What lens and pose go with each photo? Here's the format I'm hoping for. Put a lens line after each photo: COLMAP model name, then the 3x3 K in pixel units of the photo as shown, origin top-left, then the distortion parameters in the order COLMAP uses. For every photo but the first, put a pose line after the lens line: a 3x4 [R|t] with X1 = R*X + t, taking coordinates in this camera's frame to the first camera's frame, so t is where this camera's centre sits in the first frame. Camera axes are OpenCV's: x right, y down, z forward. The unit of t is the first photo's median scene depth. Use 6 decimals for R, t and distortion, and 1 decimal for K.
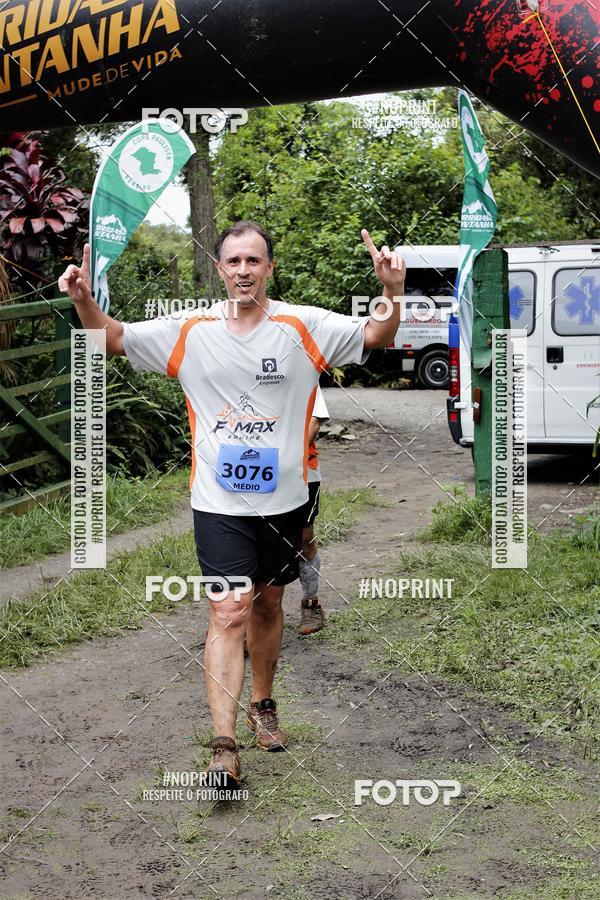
lens RADIAL K [[1906.9, 0, 321.3], [0, 1906.9, 547.4], [0, 0, 1]] dist [-0.148711, 0.140753]
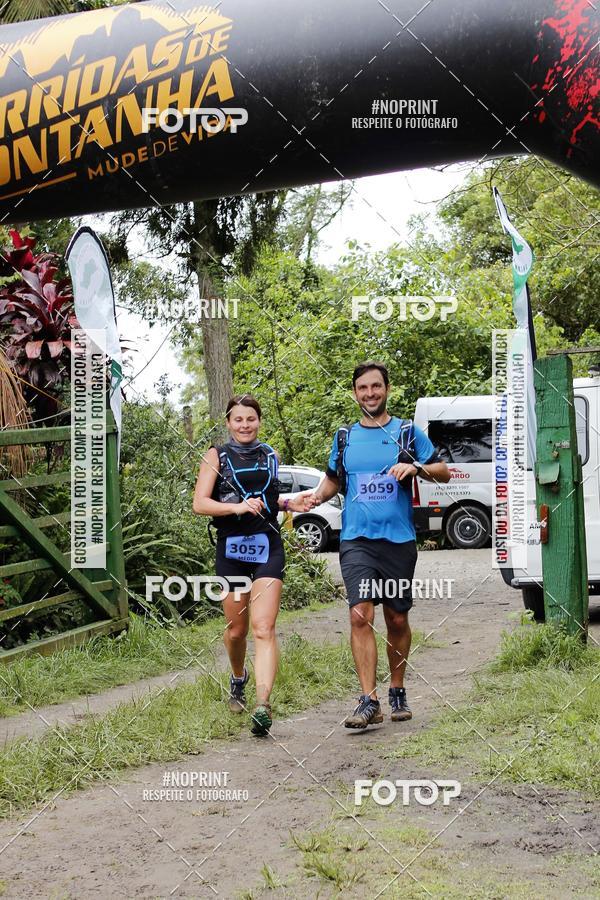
lens RADIAL K [[2000.1, 0, 359.5], [0, 2000.1, 537.6], [0, 0, 1]] dist [-0.083025, -0.285569]
pose [[0.999083, -0.025270, 0.034555, -0.037995], [0.029294, 0.992172, -0.121391, 0.043315], [-0.031217, 0.122292, 0.992003, 0.040963]]
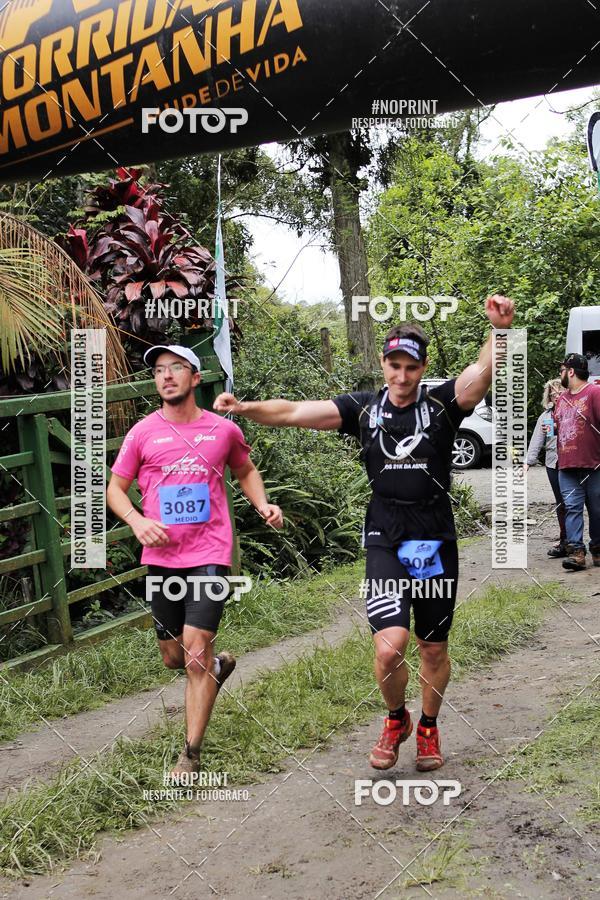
lens RADIAL K [[1906.9, 0, 321.3], [0, 1906.9, 547.4], [0, 0, 1]] dist [-0.148711, 0.140753]
pose [[0.995075, -0.038973, -0.091139, -0.001737], [0.034727, 0.998257, -0.047725, -0.009476], [0.092840, 0.044325, 0.994694, 0.149905]]
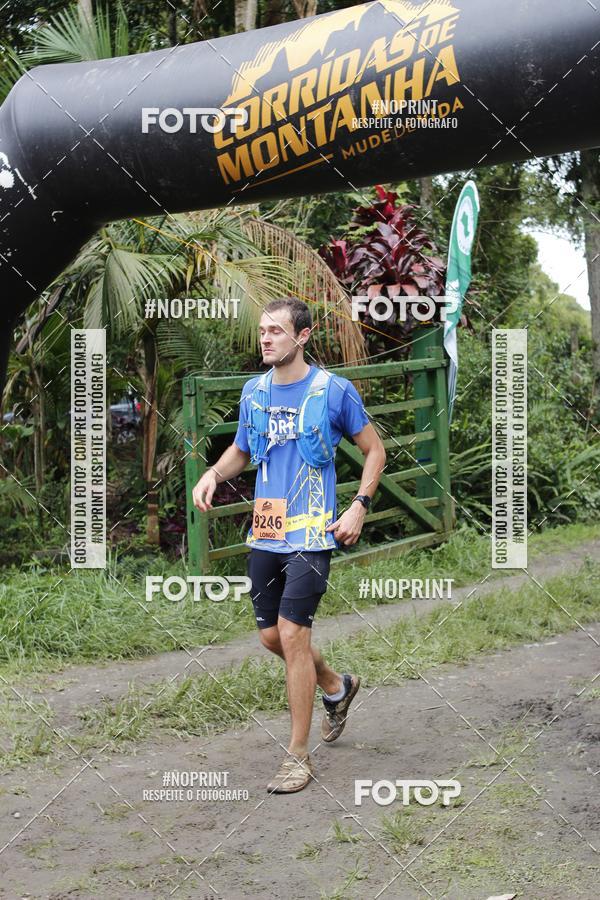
lens RADIAL K [[1677.5, 0, 188.8], [0, 1677.5, 448.7], [0, 0, 1]] dist [-0.139408, 0.146391]
pose [[0.929829, -0.000079, -0.367991, 0.084058], [-0.035617, 0.995286, -0.090211, 0.004550], [0.366263, 0.096988, 0.925443, 0.104184]]
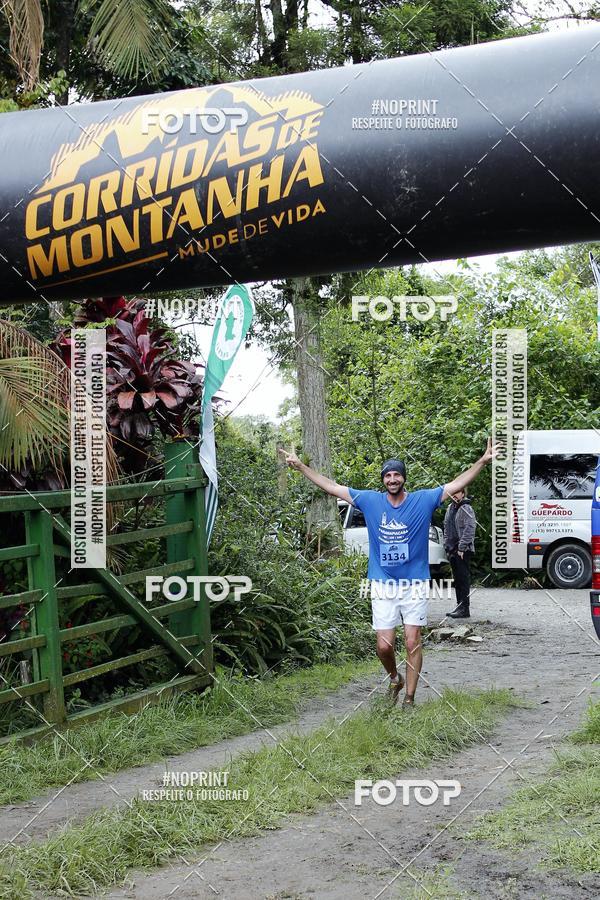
lens RADIAL K [[2169.5, 0, 334.7], [0, 2169.5, 547.9], [0, 0, 1]] dist [-0.121970, -0.136243]
pose [[0.999536, -0.004319, -0.030140, -0.027339], [0.000906, 0.993668, -0.112349, 0.018974], [0.030434, 0.112270, 0.993212, -0.032994]]
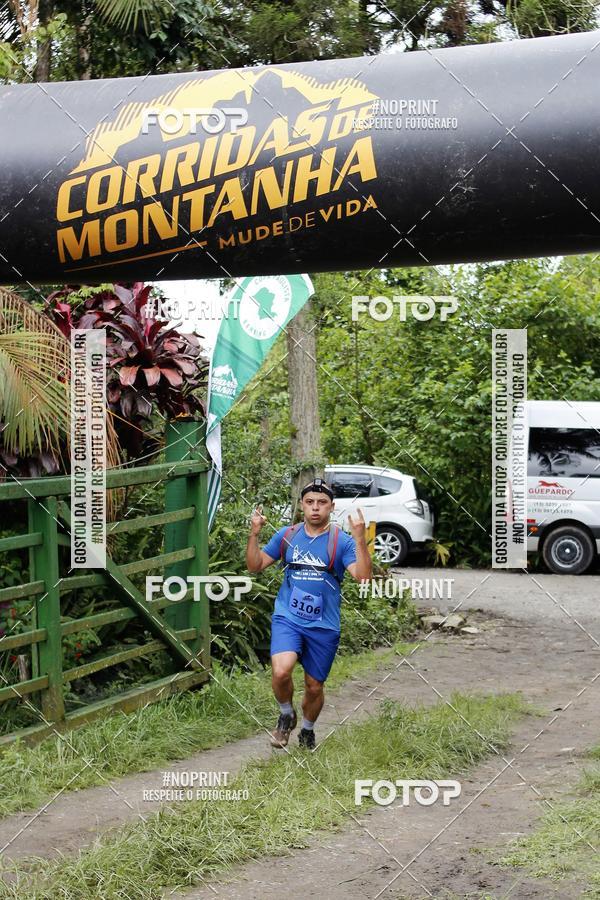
lens RADIAL K [[2482.9, 0, 277.4], [0, 2482.9, 575.0], [0, 0, 1]] dist [-0.123085, -0.077212]
pose [[0.999467, 0.029015, -0.014942, -0.071405], [-0.030047, 0.996788, -0.074241, 0.001740], [0.012740, 0.074651, 0.997128, -0.114545]]
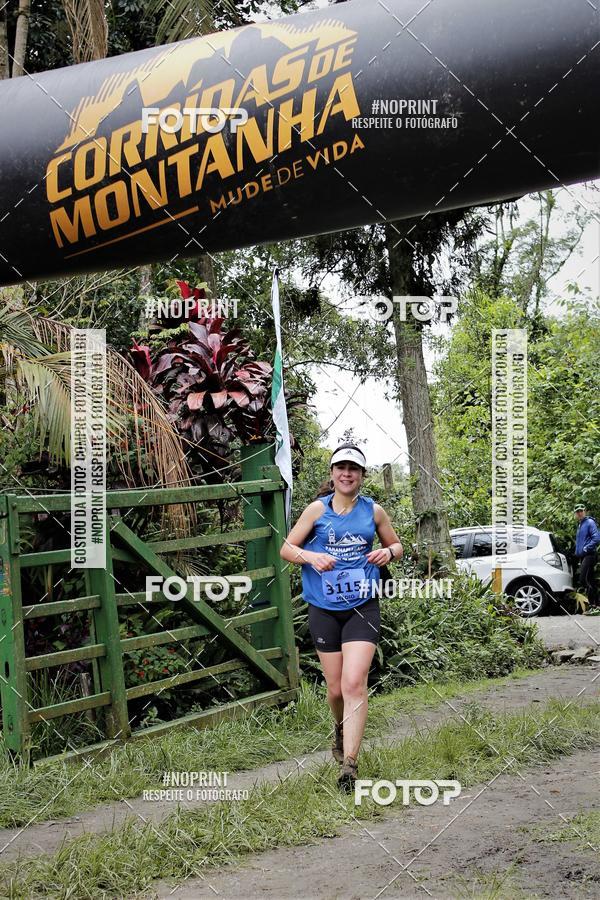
lens RADIAL K [[2030.3, 0, 281.4], [0, 2030.3, 492.8], [0, 0, 1]] dist [-0.108941, -0.032498]
pose [[0.989193, -0.048057, -0.138520, 0.005424], [0.022337, 0.983124, -0.181569, 0.040847], [0.144908, 0.176513, 0.973573, 0.100722]]
